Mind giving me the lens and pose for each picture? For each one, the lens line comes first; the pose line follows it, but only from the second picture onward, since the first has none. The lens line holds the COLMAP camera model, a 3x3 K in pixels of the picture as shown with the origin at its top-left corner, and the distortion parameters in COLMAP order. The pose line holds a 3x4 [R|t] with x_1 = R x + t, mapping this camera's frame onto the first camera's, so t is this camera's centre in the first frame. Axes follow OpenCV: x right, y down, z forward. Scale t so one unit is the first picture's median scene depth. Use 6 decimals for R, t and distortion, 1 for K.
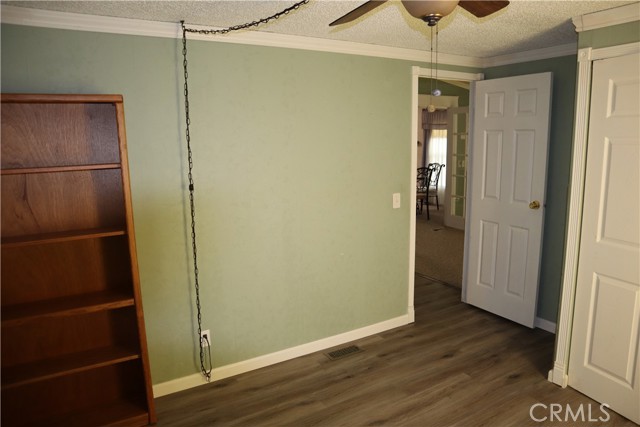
lens RADIAL K [[442.3, 0, 320.0], [0, 442.3, 213.5], [0, 0, 1]] dist [-0.075025, 0.001107]
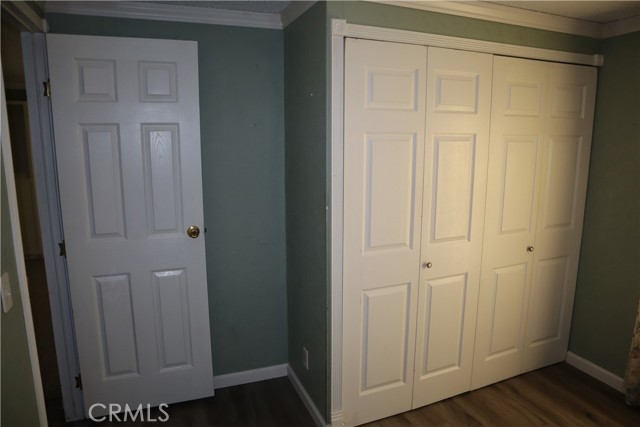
lens RADIAL K [[442.3, 0, 320.0], [0, 442.3, 213.5], [0, 0, 1]] dist [-0.075025, 0.001107]
pose [[0.137616, -0.170049, 0.975779, -0.159883], [0.165828, 0.975203, 0.146561, -0.119191], [-0.976505, 0.141642, 0.162402, 0.692162]]
